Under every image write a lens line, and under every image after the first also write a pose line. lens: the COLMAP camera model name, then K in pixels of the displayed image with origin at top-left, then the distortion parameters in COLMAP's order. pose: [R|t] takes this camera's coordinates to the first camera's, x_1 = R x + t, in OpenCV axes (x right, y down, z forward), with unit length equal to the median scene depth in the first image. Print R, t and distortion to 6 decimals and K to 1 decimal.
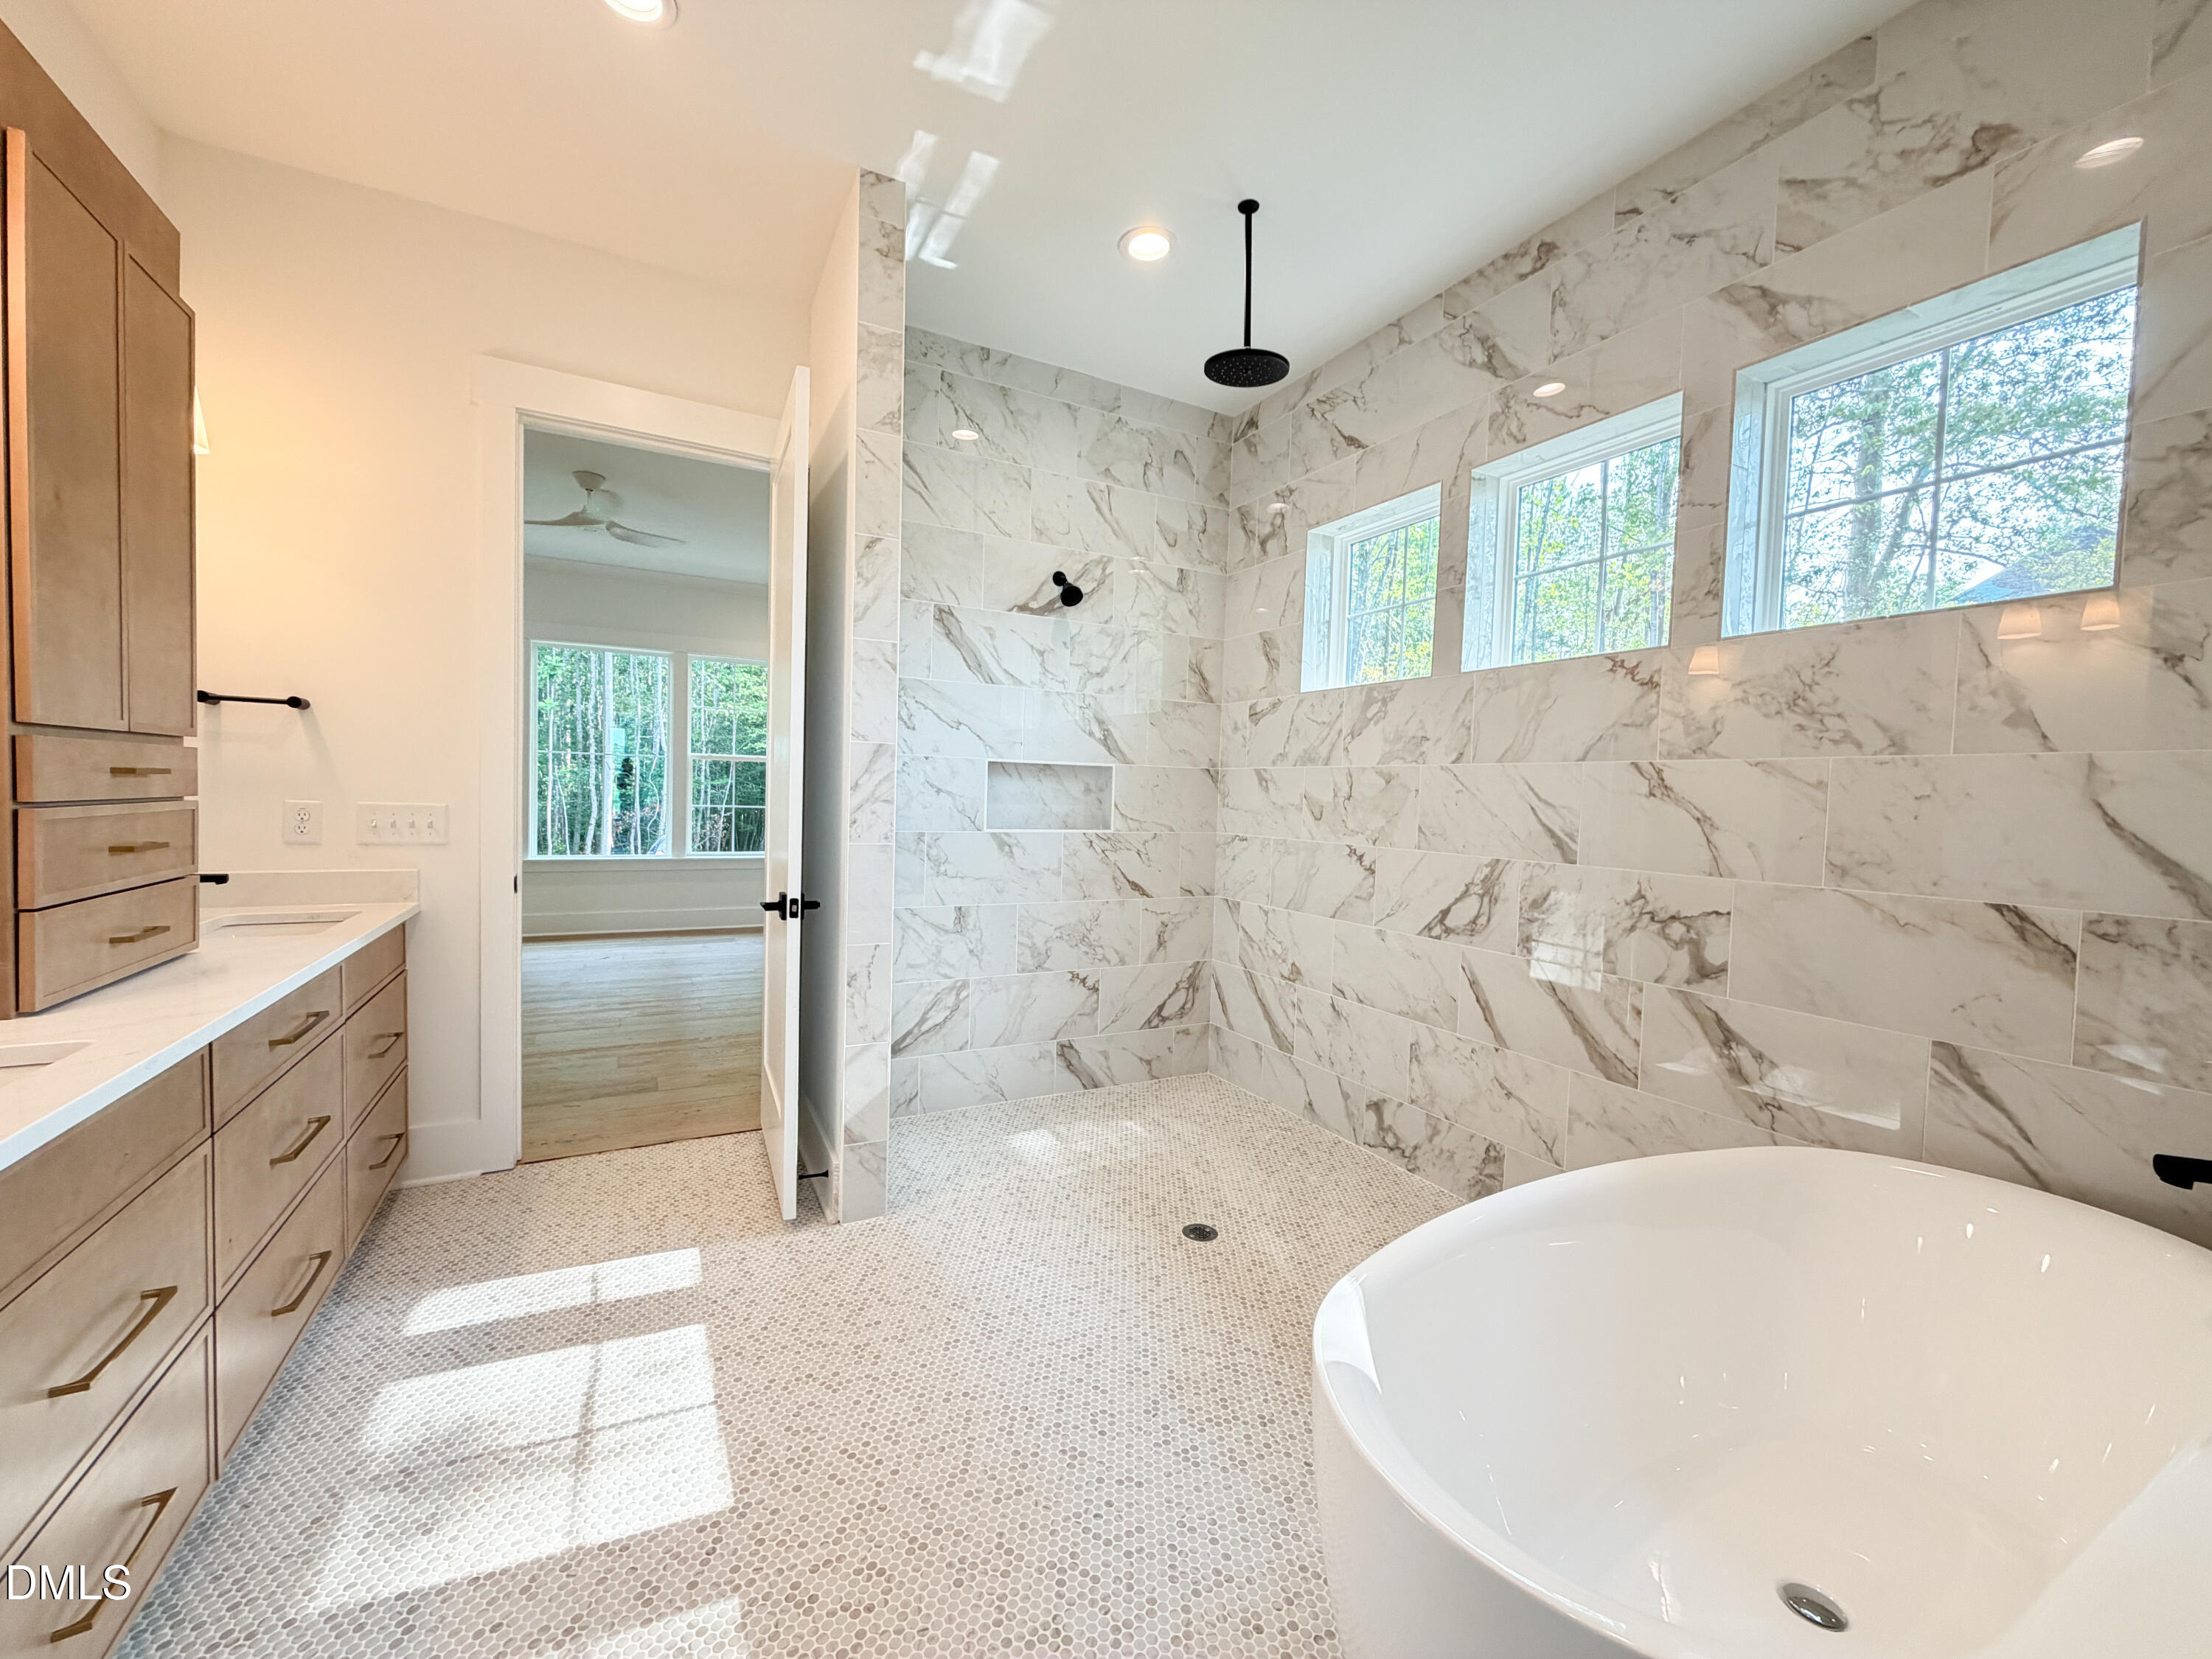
lens RADIAL K [[882.1, 0, 1102.6], [0, 882.1, 825.3], [0, 0, 1]] dist [-0.000716, 0.000173]
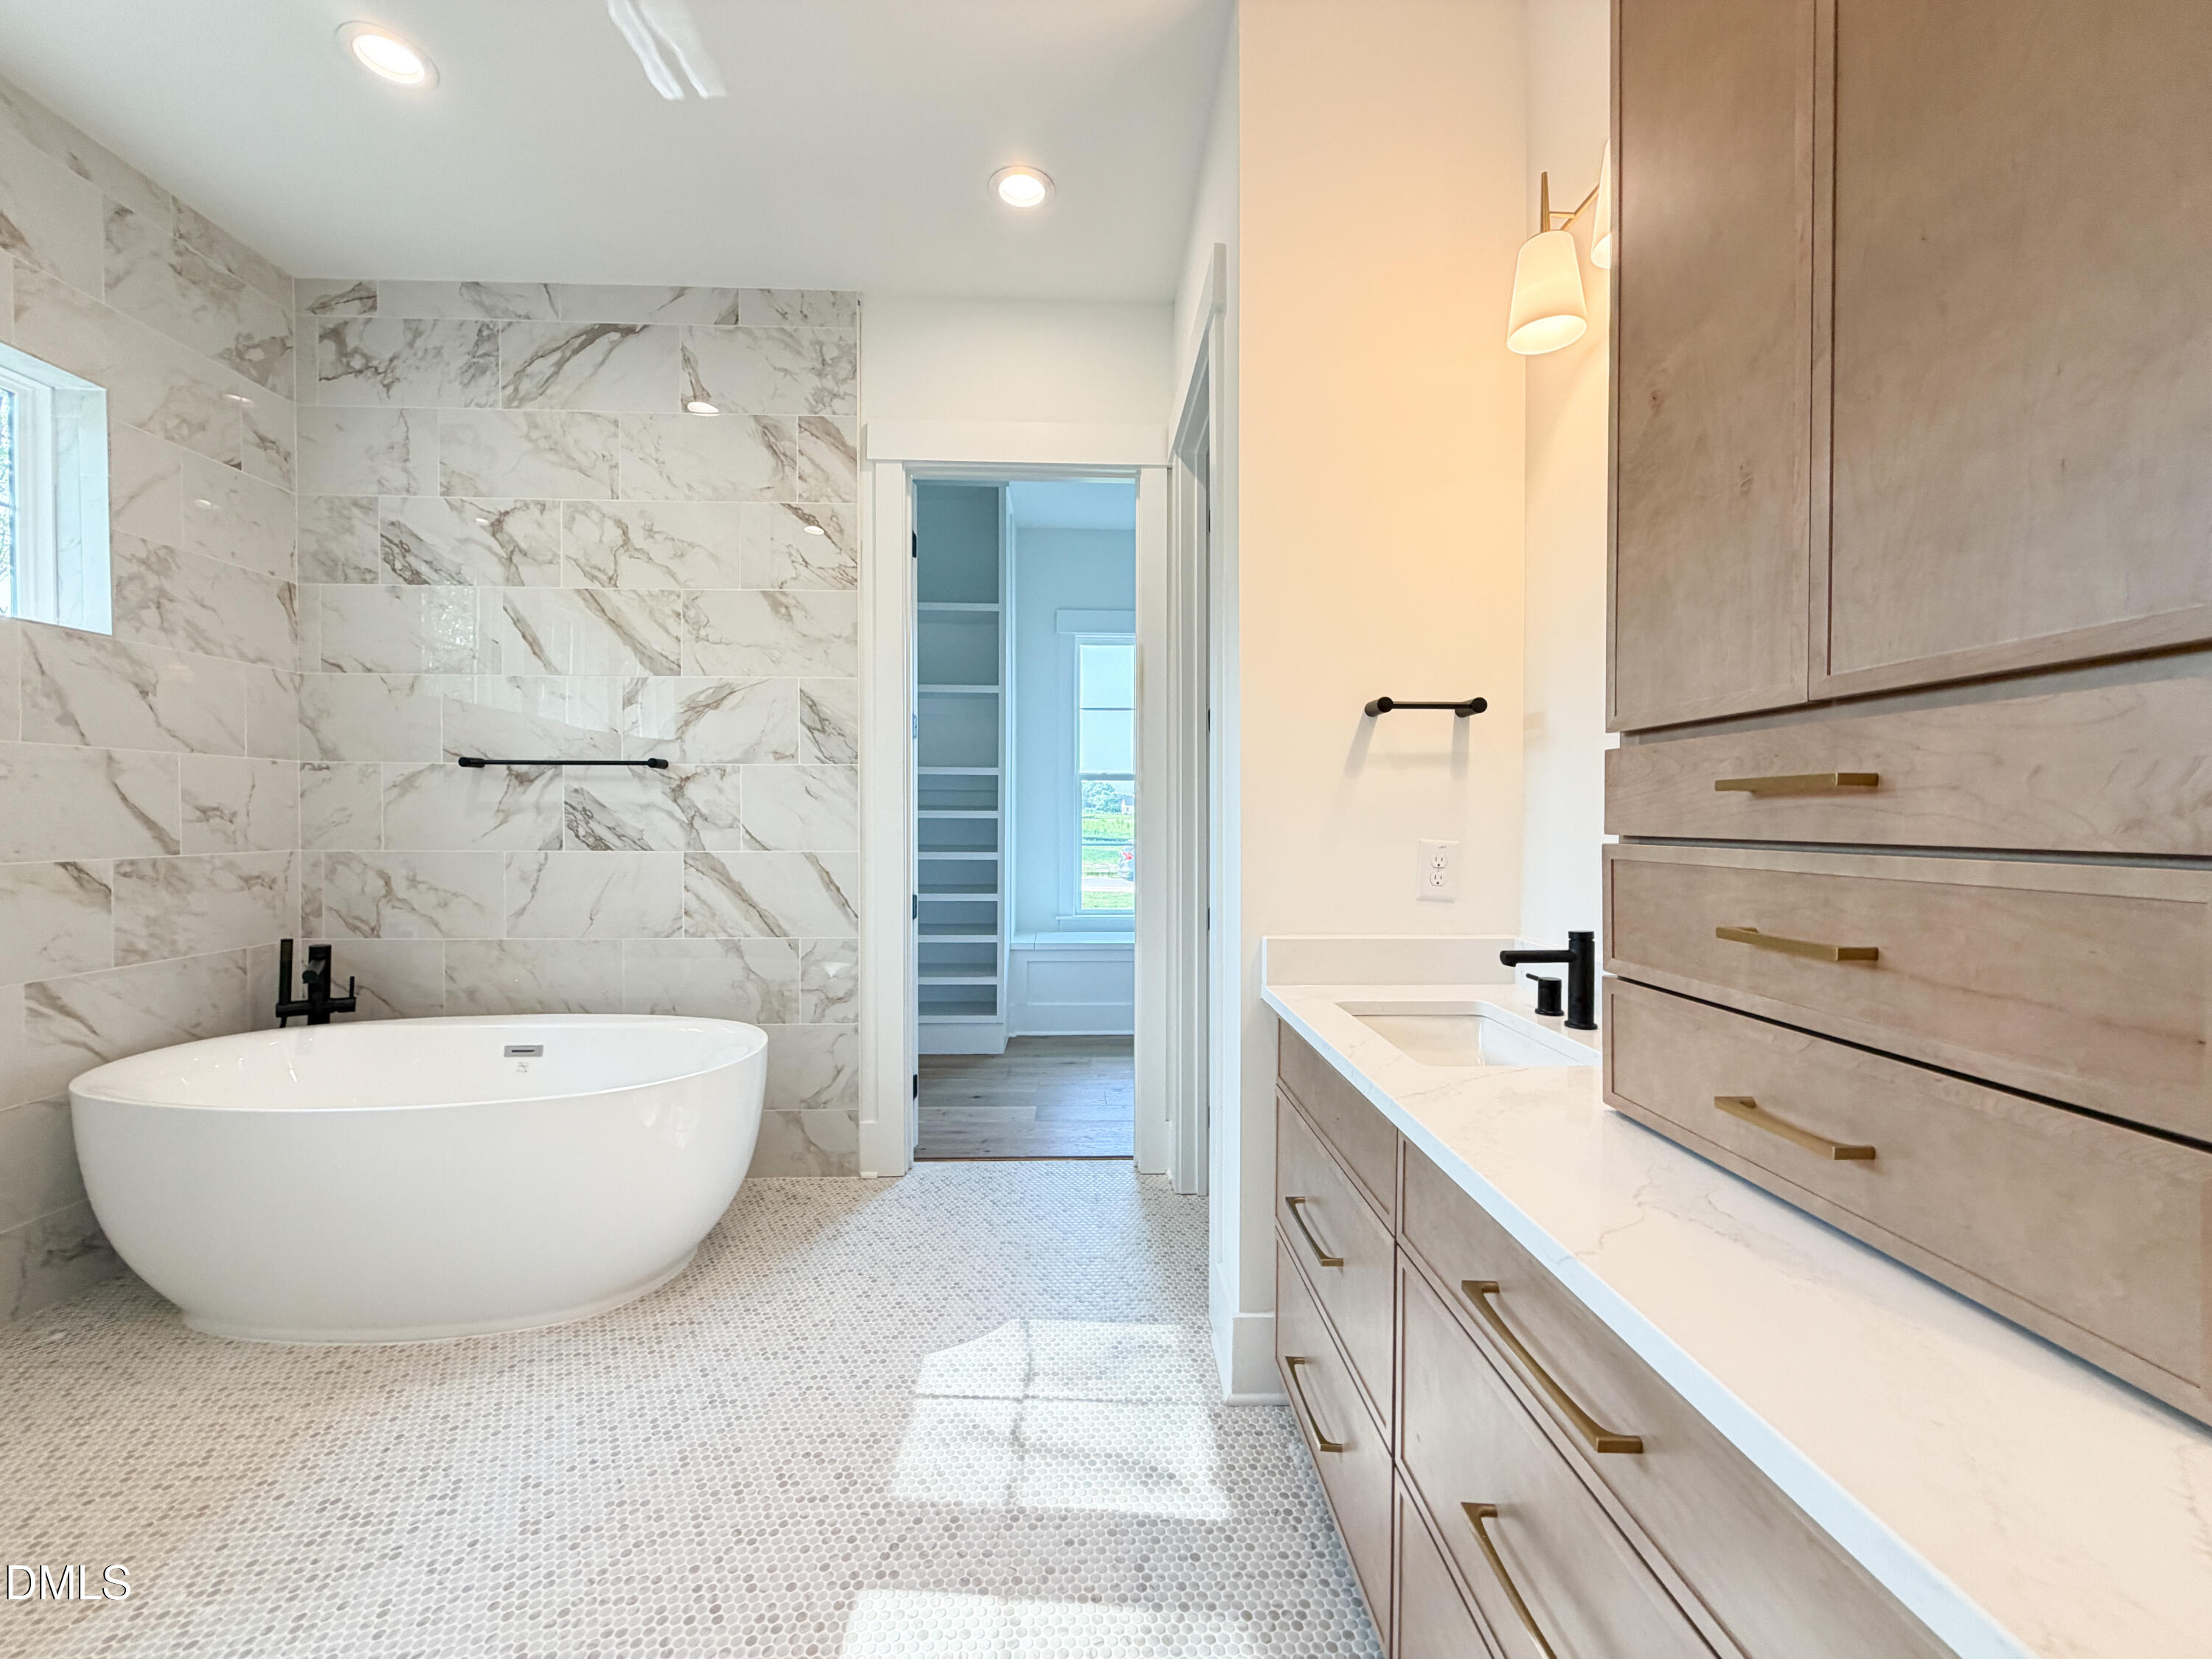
lens RADIAL K [[882.1, 0, 1102.3], [0, 882.1, 837.1], [0, 0, 1]] dist [-0.000716, 0.000173]
pose [[-0.899886, -0.042498, 0.434050, -0.998987], [-0.013686, 0.997503, 0.069290, -0.062684], [-0.435910, 0.056413, -0.898220, 1.650468]]
